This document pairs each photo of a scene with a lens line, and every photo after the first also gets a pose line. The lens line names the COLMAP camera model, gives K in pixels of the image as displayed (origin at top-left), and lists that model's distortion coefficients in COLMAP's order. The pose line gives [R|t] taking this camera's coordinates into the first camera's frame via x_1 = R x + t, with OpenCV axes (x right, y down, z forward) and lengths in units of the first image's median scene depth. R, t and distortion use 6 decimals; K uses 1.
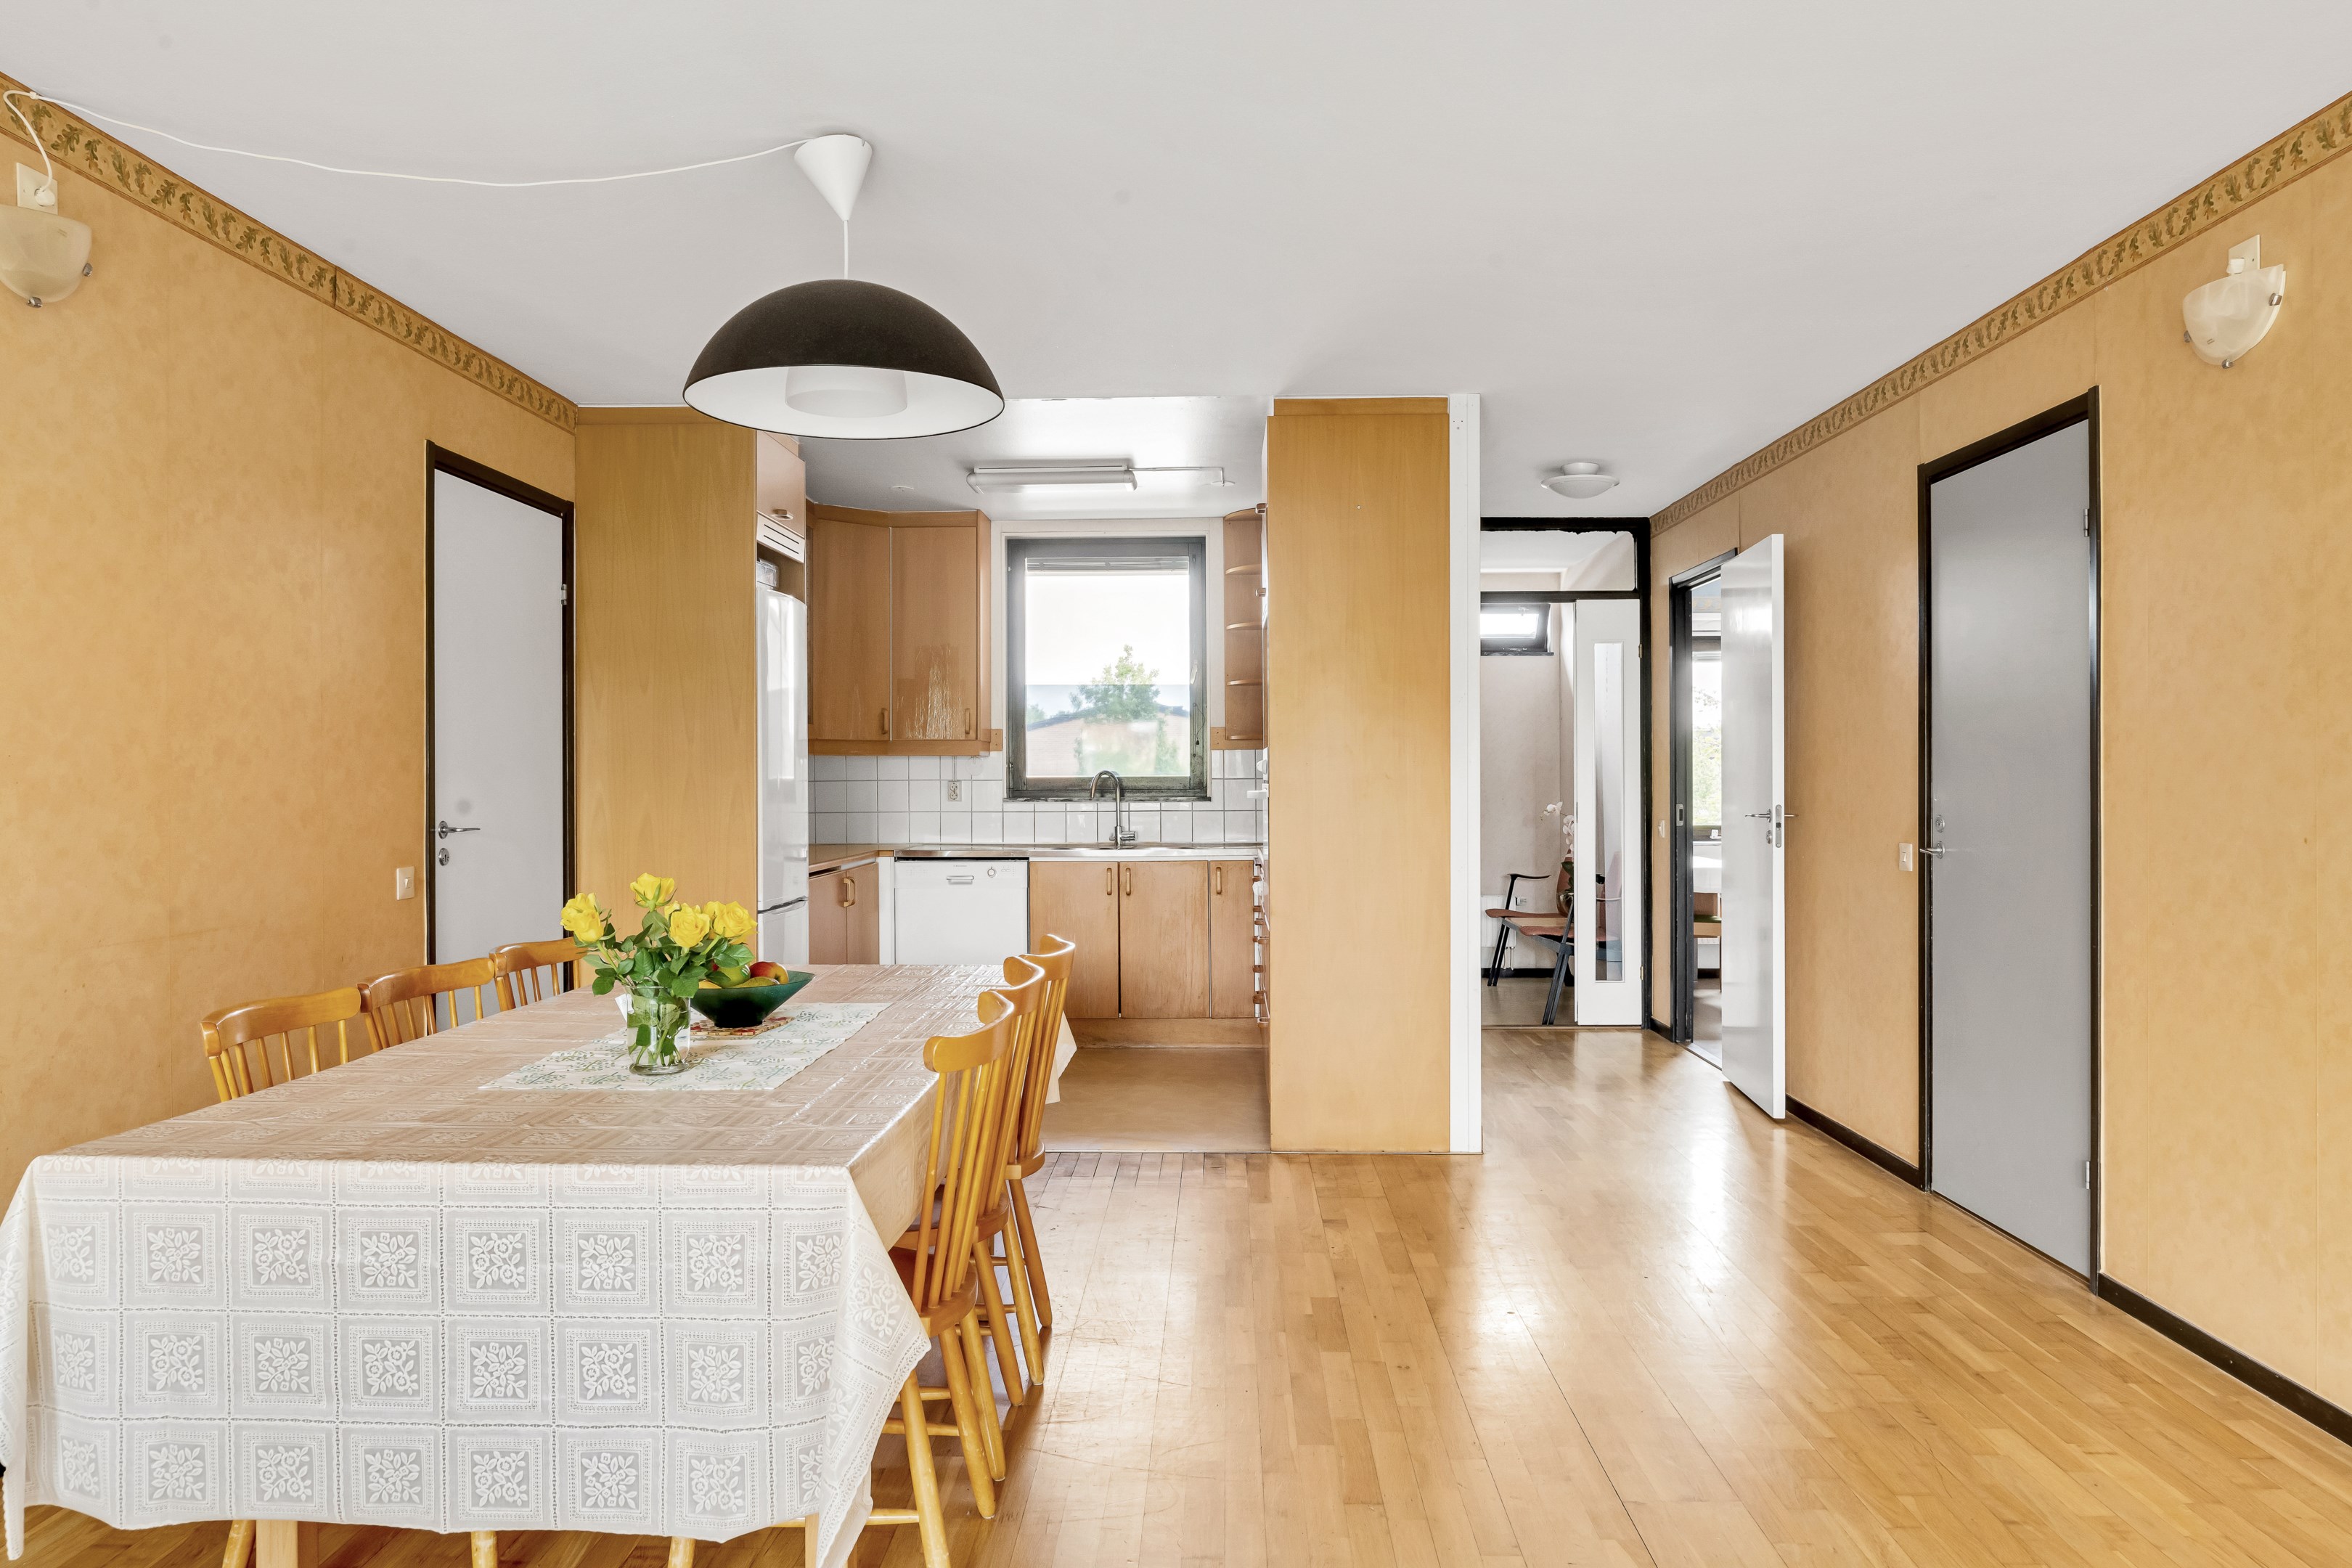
lens RADIAL K [[1550.0, 0, 1173.3], [0, 1550.0, 787.3], [0, 0, 1]] dist [-0.012108, 0.006662]
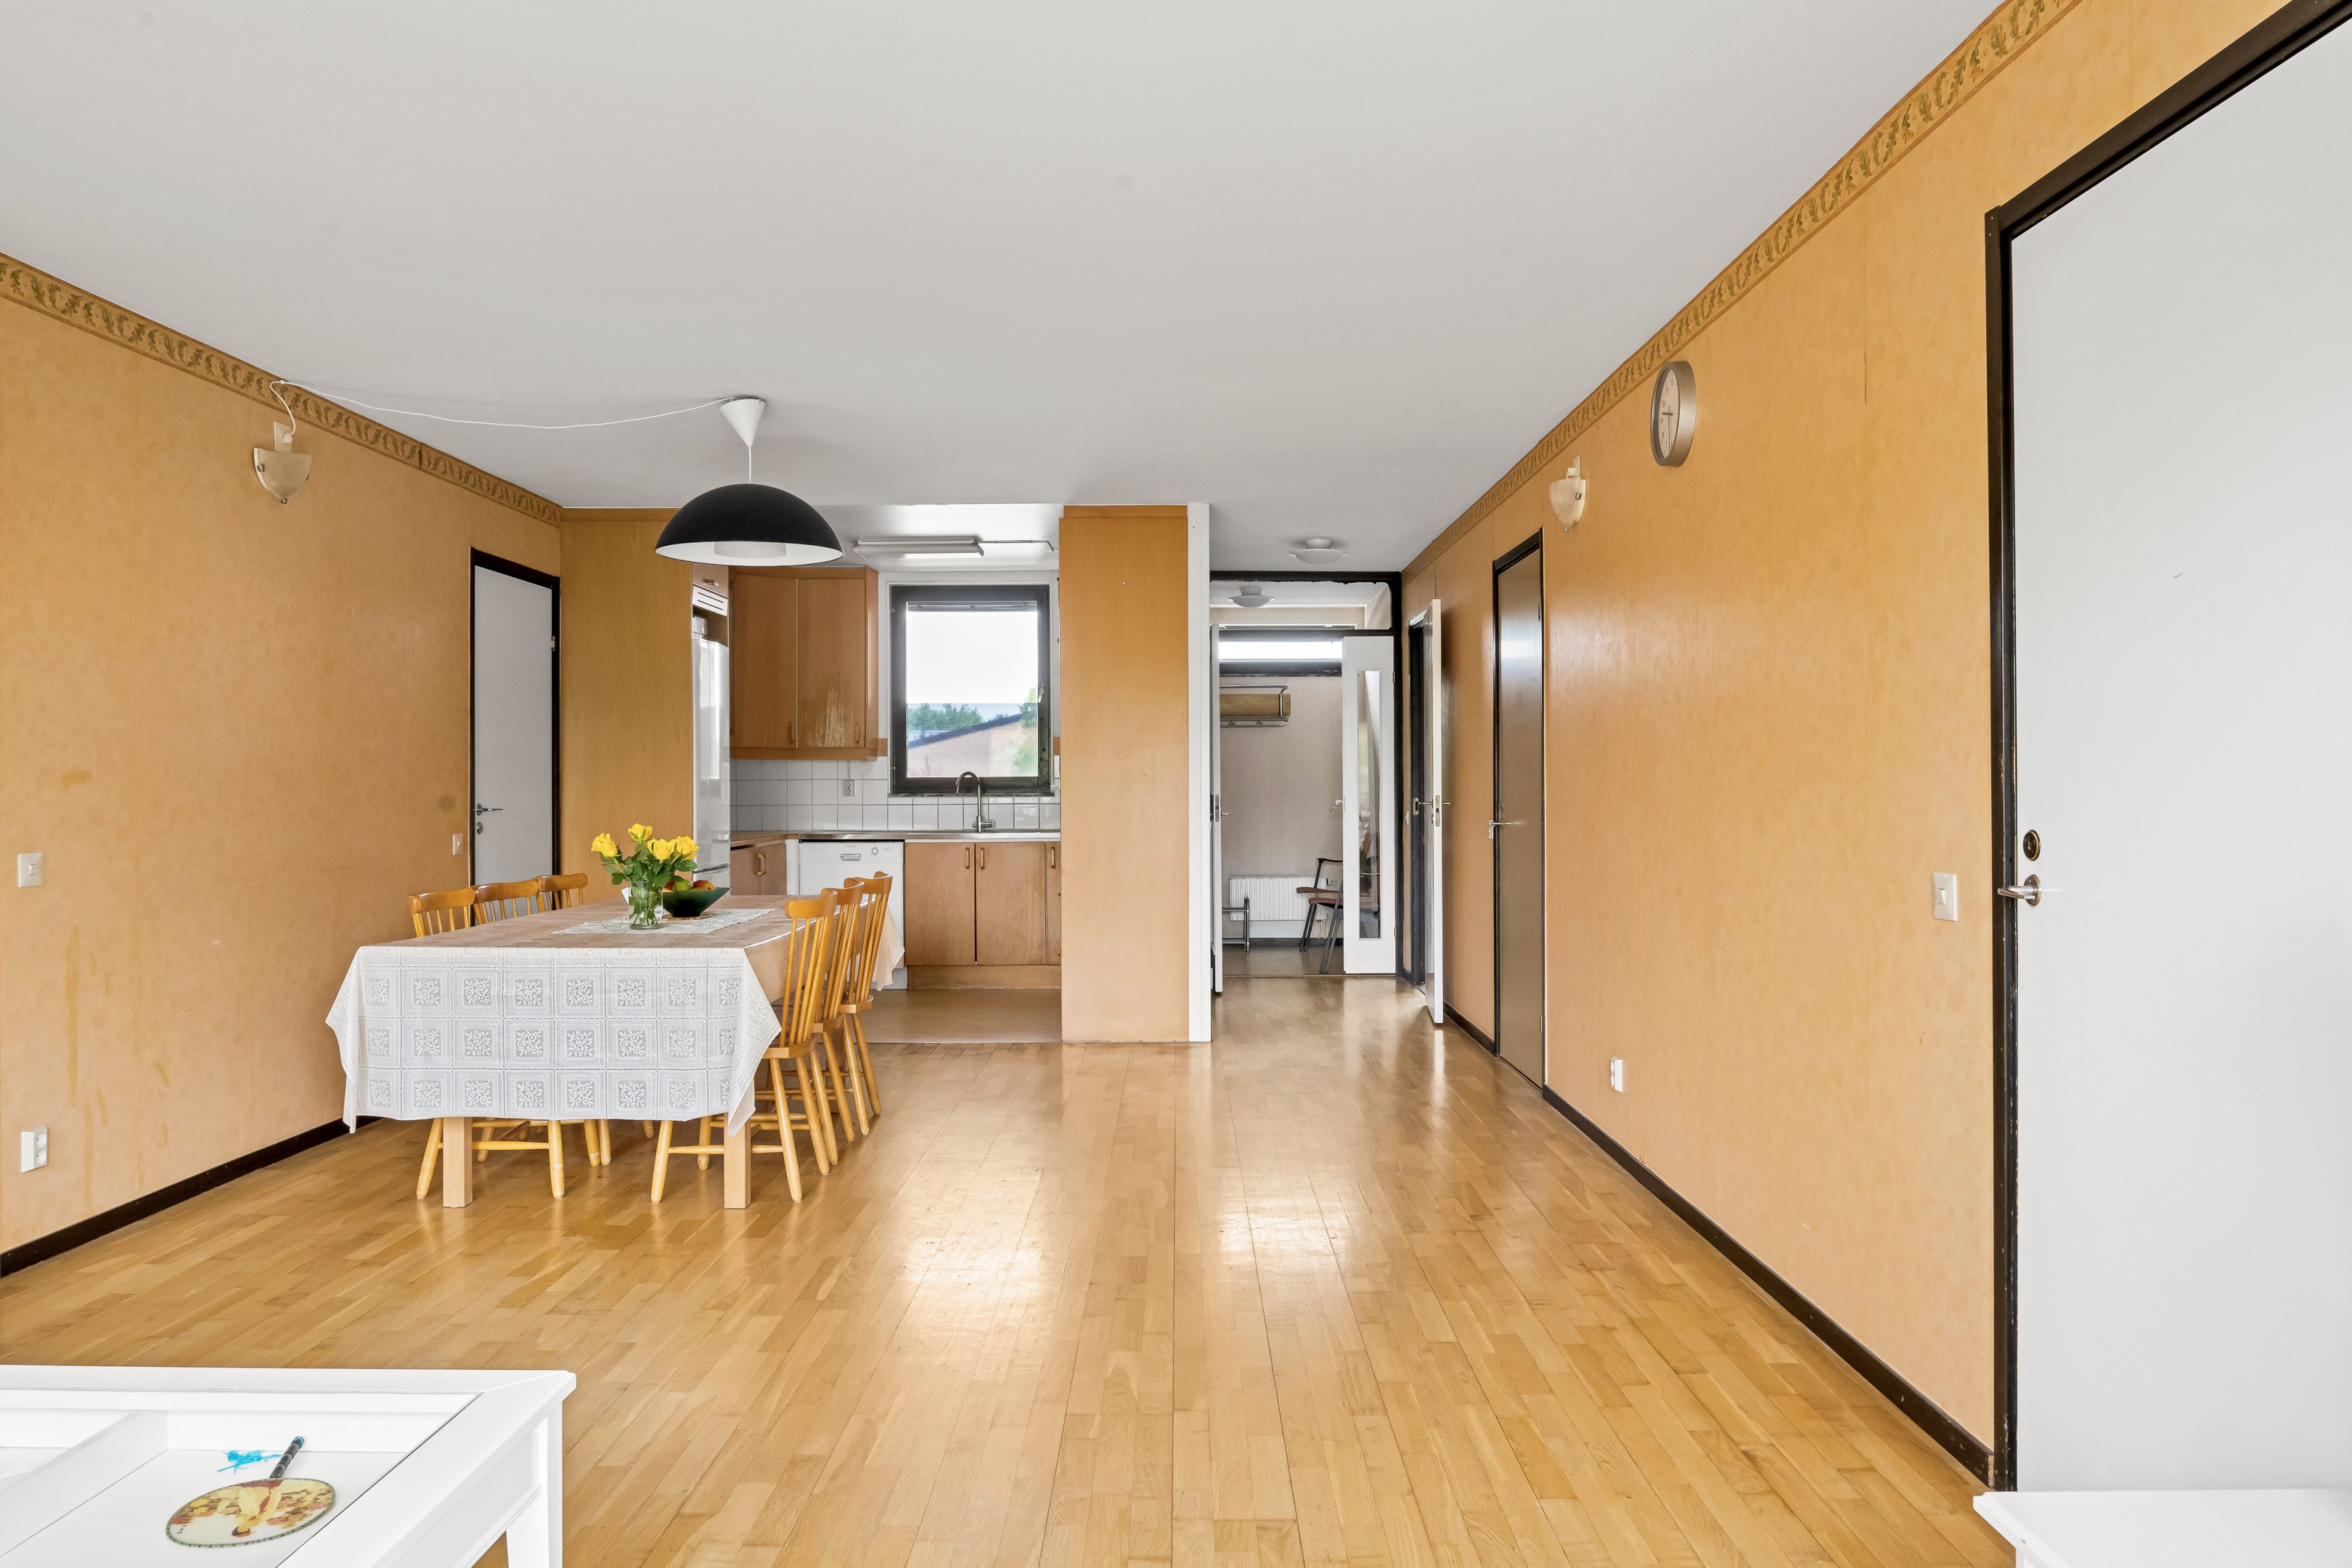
lens RADIAL K [[1665.2, 0, 1177.9], [0, 1665.2, 781.0], [0, 0, 1]] dist [-0.009998, -0.002097]
pose [[0.999588, -0.000123, 0.028685, 0.117353], [0.000366, 0.999964, -0.008480, 0.011142], [-0.028683, 0.008487, 0.999553, -0.479043]]
